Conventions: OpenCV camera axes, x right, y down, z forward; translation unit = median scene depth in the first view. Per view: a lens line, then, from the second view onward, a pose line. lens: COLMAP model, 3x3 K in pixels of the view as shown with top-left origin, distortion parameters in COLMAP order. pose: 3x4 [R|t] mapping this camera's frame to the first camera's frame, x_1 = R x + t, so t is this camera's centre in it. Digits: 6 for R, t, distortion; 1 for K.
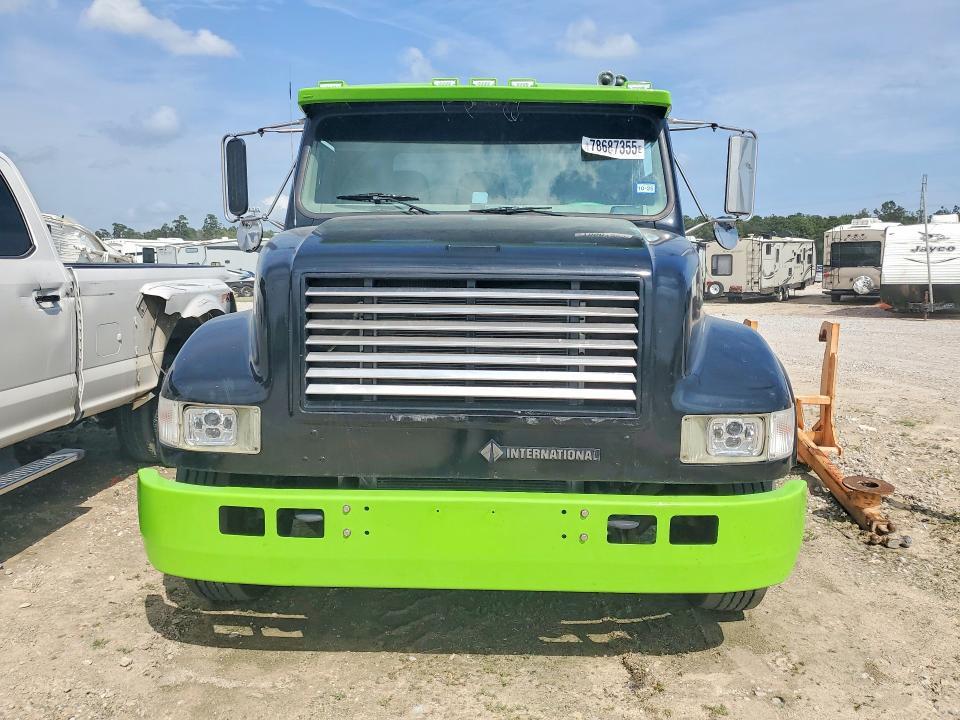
lens RADIAL K [[757.1, 0, 478.6], [0, 757.1, 356.4], [0, 0, 1]] dist [0.093019, -0.112766]
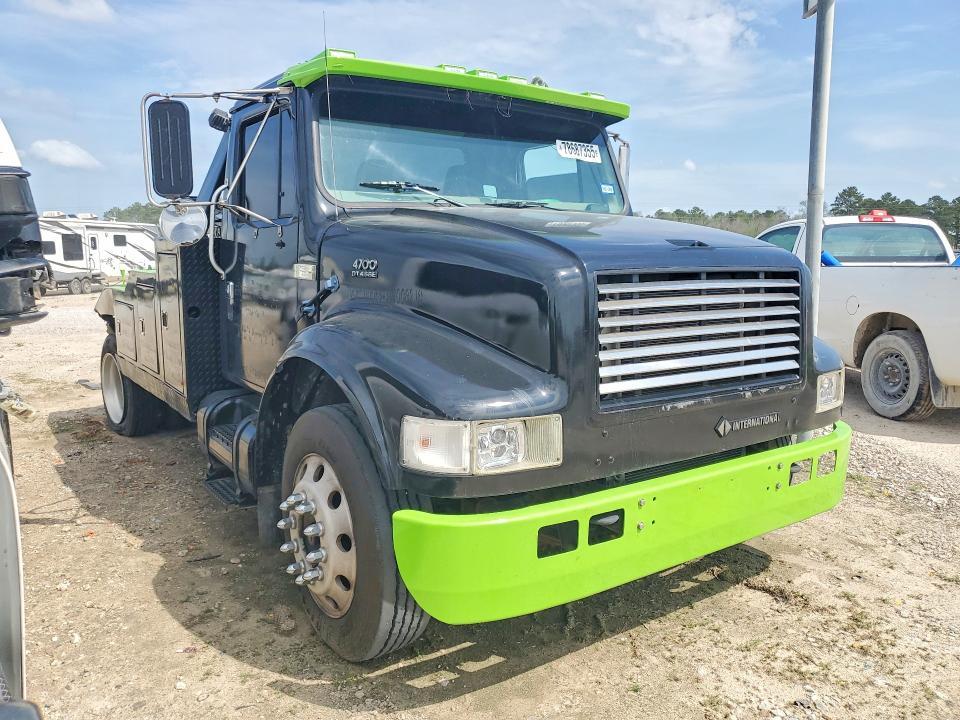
lens RADIAL K [[757.5, 0, 480.9], [0, 757.5, 360.4], [0, 0, 1]] dist [0.082978, -0.113017]
pose [[0.792861, -0.091569, 0.602483, -0.871849], [0.079817, 0.995734, 0.046299, -0.048455], [-0.604152, 0.011379, 0.796788, 0.299586]]
